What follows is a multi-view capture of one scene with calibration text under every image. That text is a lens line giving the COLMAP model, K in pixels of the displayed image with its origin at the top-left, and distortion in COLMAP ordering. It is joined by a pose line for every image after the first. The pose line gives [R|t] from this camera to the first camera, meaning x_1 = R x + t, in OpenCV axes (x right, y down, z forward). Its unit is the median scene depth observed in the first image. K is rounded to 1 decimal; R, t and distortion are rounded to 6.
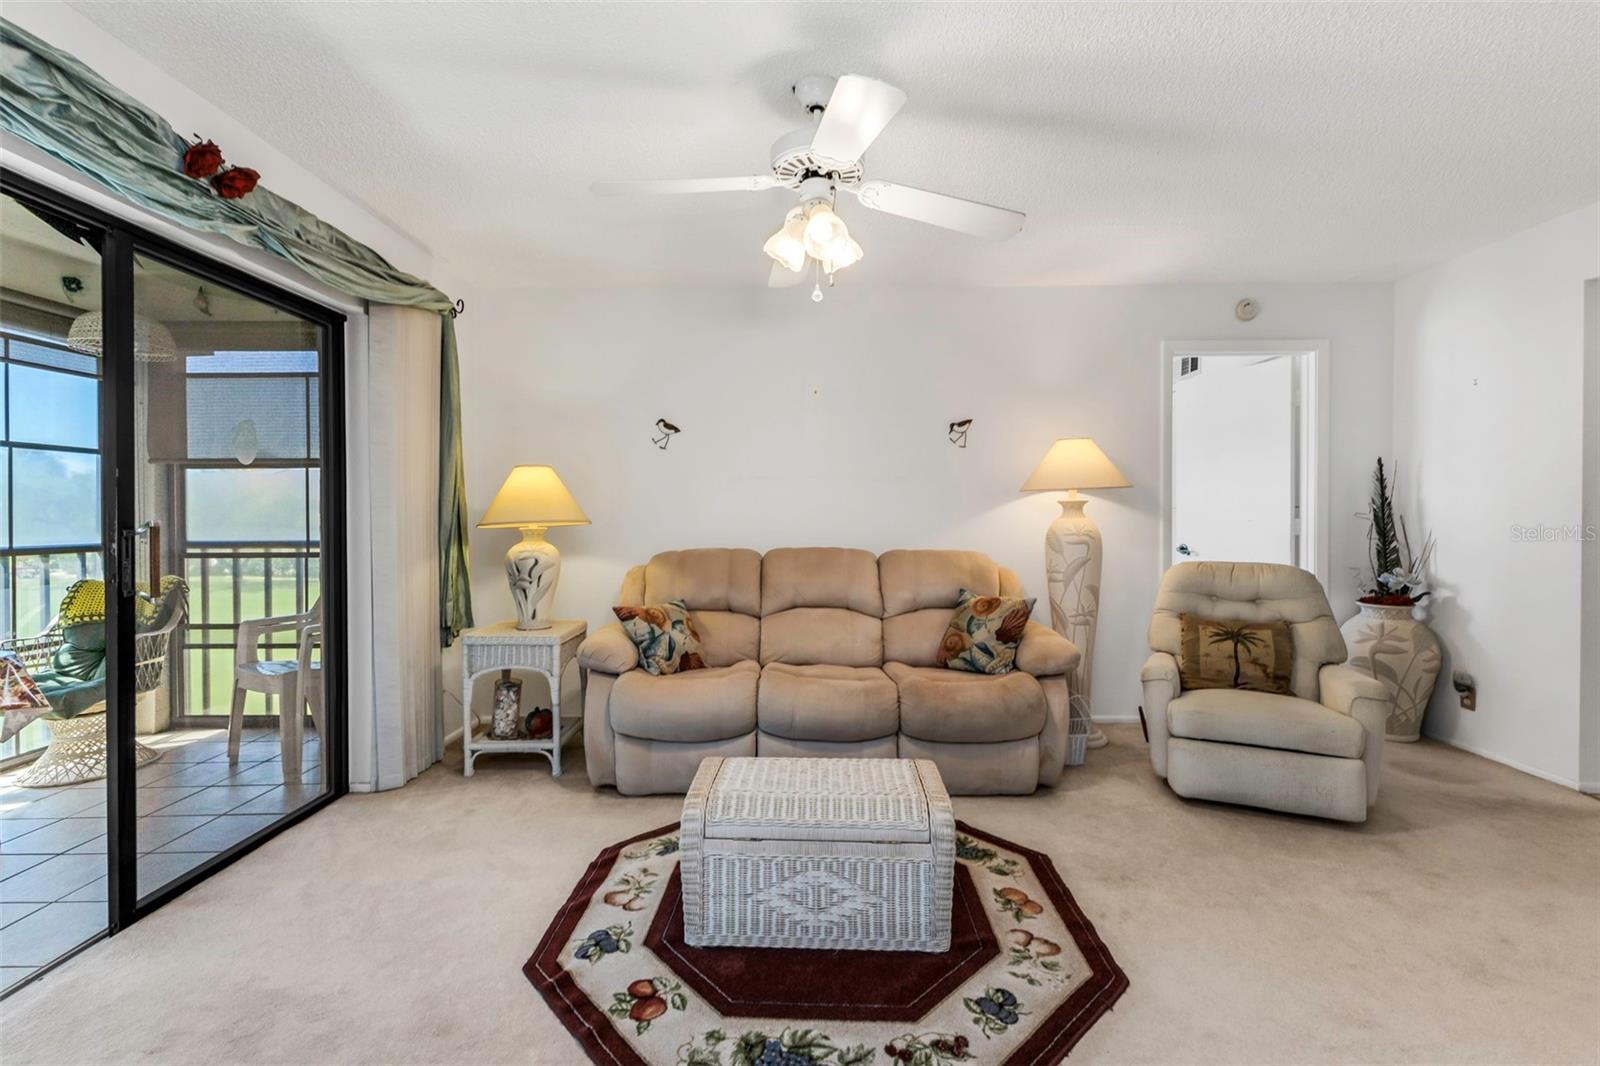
lens RADIAL K [[682.4, 0, 809.2], [0, 682.4, 524.2], [0, 0, 1]] dist [0.008515, 0.000124]
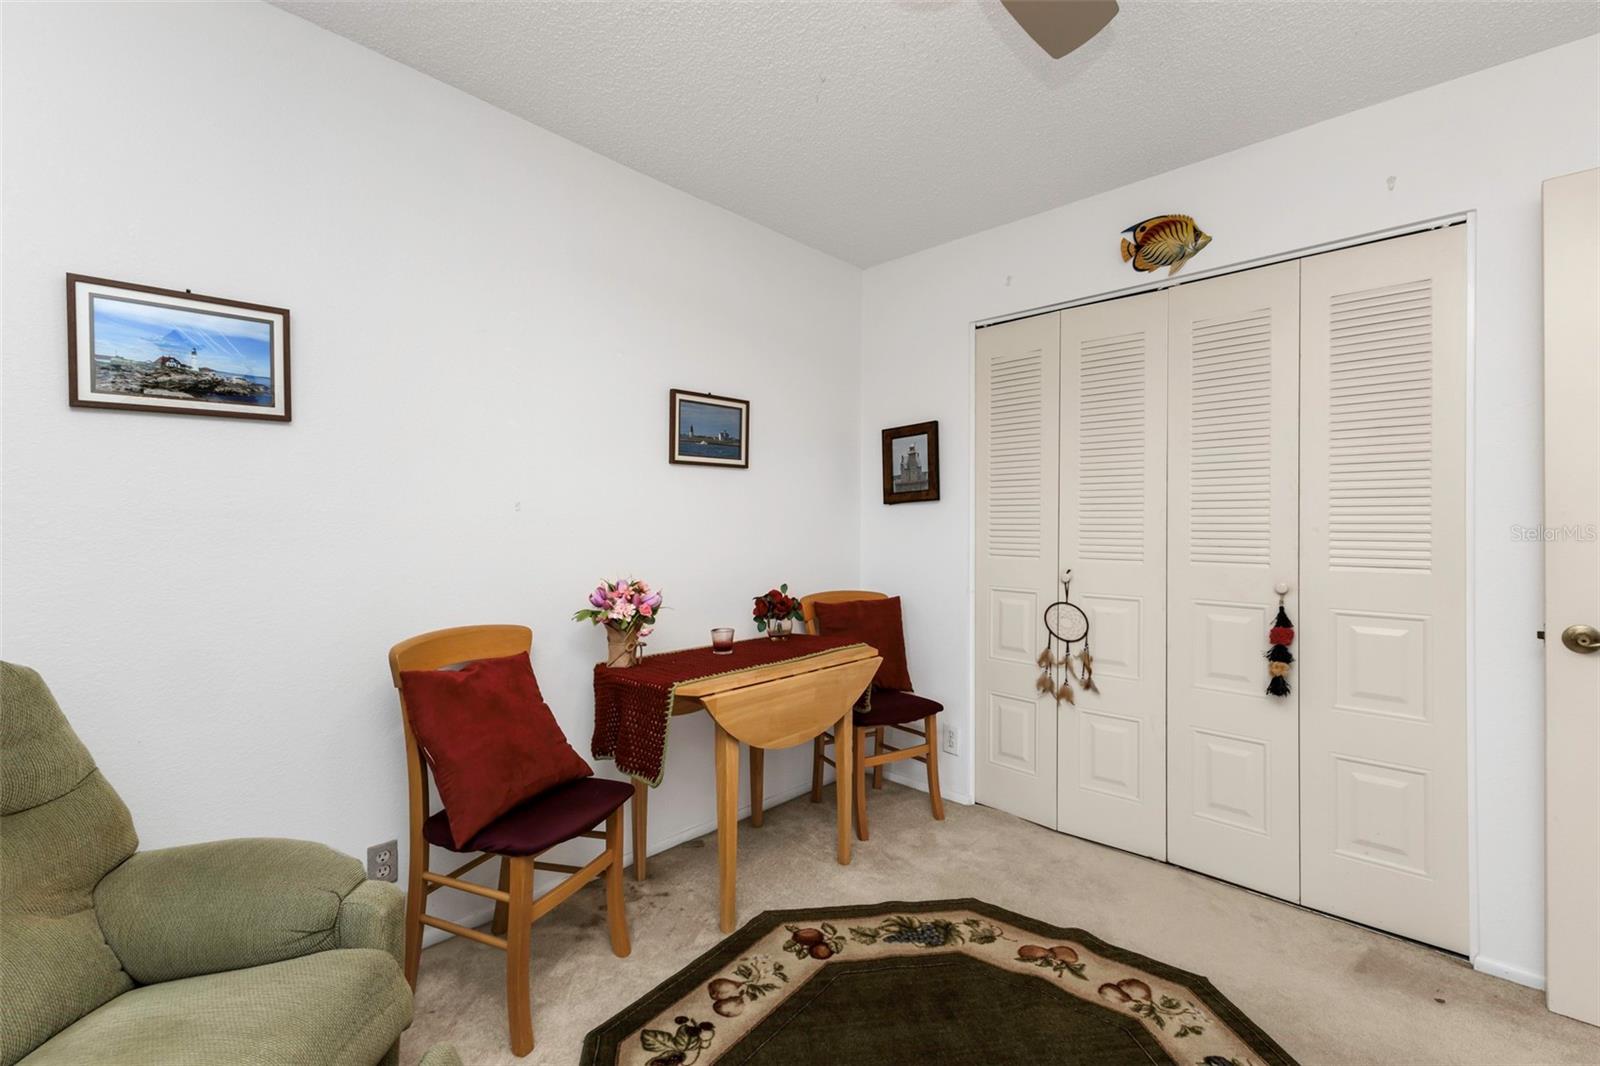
lens RADIAL K [[682.4, 0, 792.9], [0, 682.4, 526.5], [0, 0, 1]] dist [0.008515, 0.000124]
pose [[0.573586, 0.021073, 0.818874, -0.589050], [-0.000109, 0.999671, -0.025649, 0.003030], [-0.819145, 0.014622, 0.573399, 0.686883]]
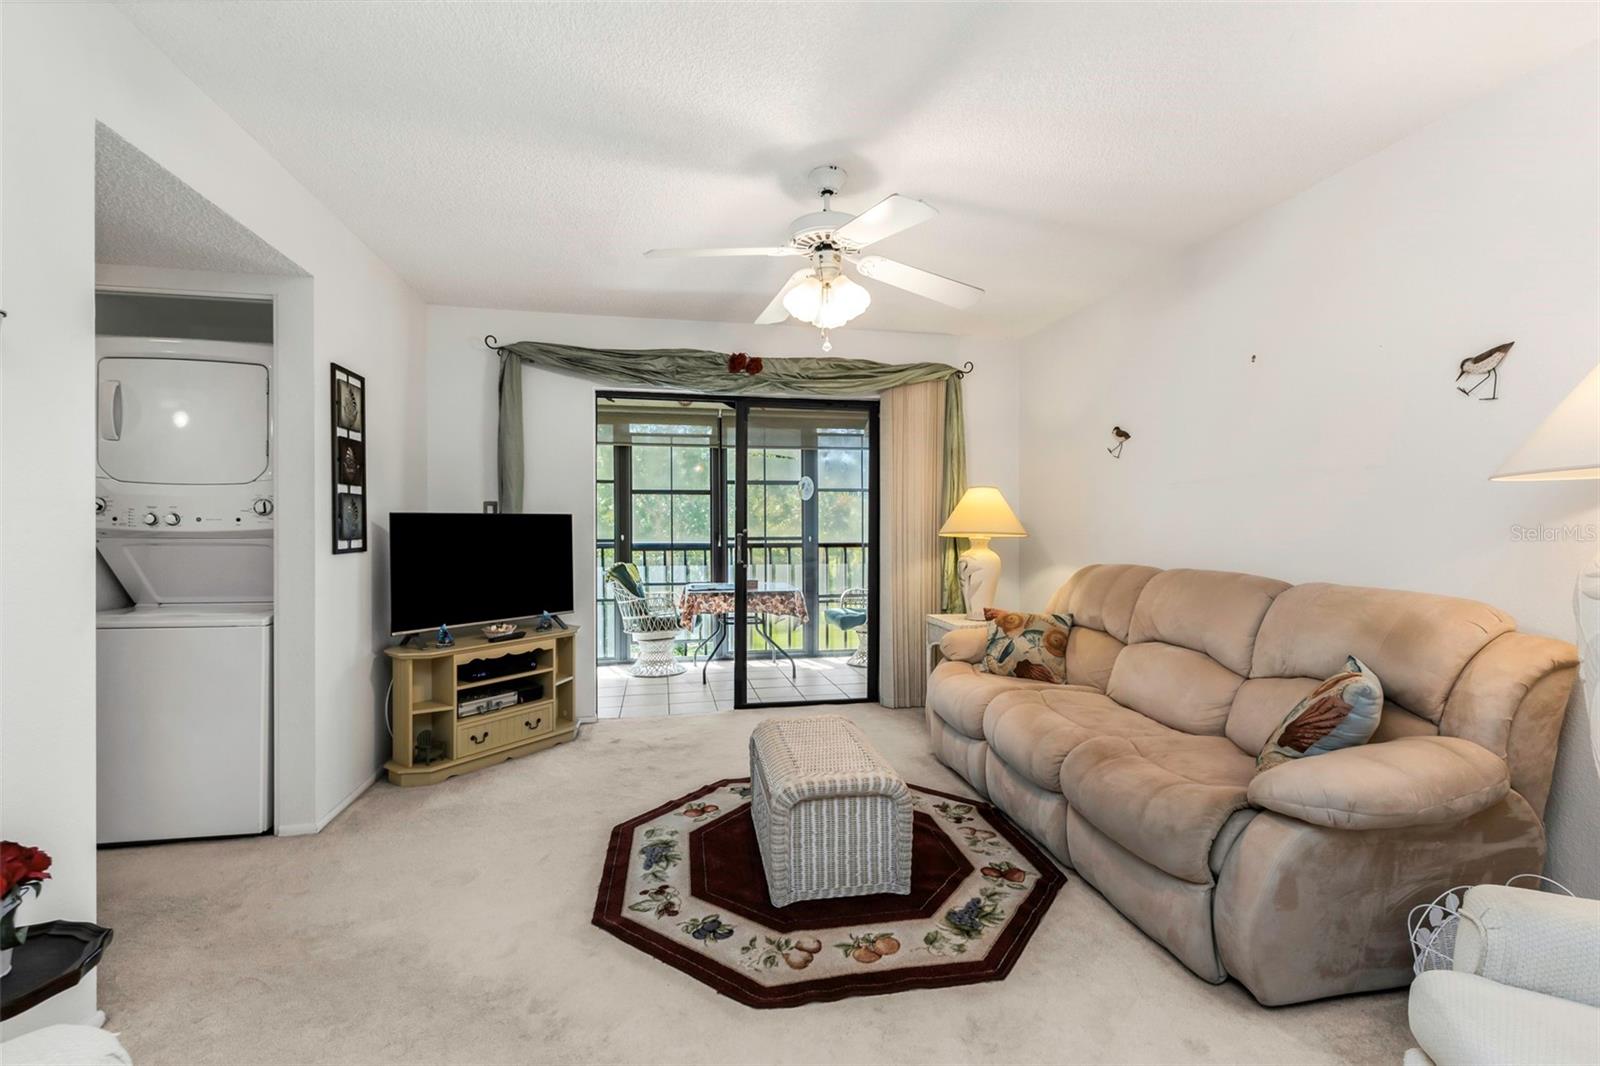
lens RADIAL K [[682.4, 0, 799.4], [0, 682.4, 529.6], [0, 0, 1]] dist [0.008515, 0.000124]
pose [[0.208843, 0.006691, -0.977926, 1.084049], [-0.015342, 0.999876, 0.003565, -0.012854], [0.977829, 0.014259, 0.208919, 0.642597]]
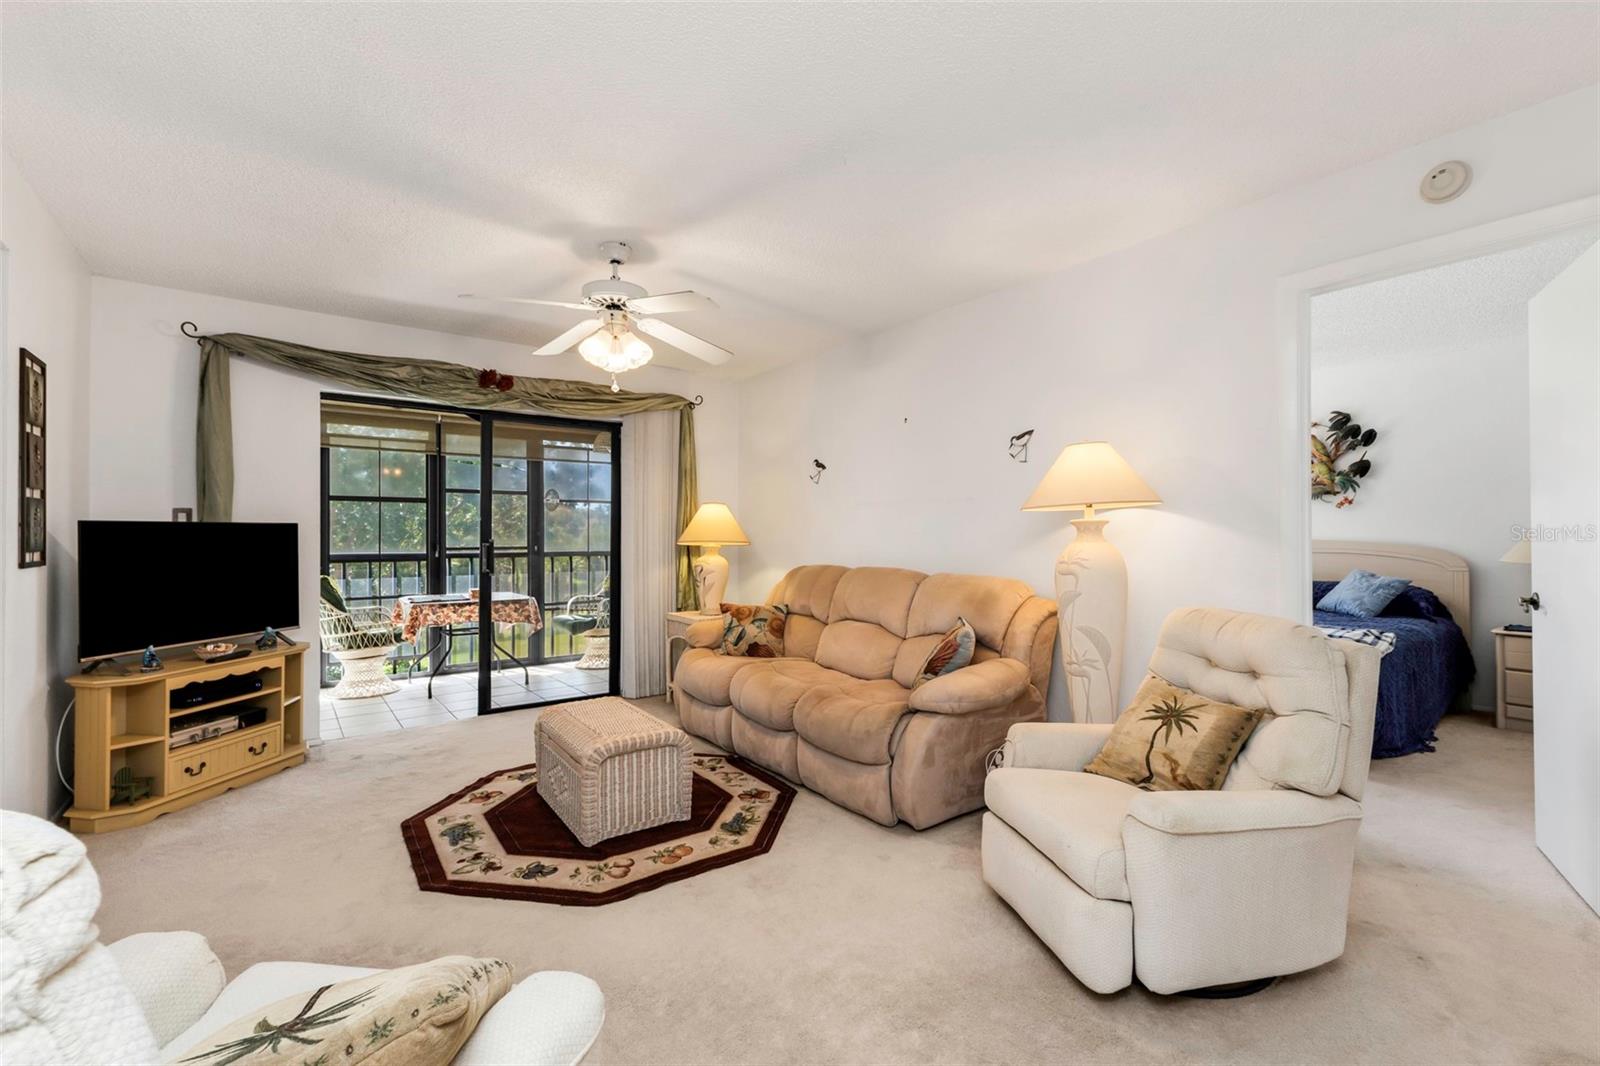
lens RADIAL K [[682.4, 0, 799.1], [0, 682.4, 533.6], [0, 0, 1]] dist [0.008515, 0.000124]
pose [[0.611440, -0.000663, -0.791291, 1.291276], [-0.013398, 0.999848, -0.011190, -0.009917], [0.791178, 0.017443, 0.611337, 0.384786]]
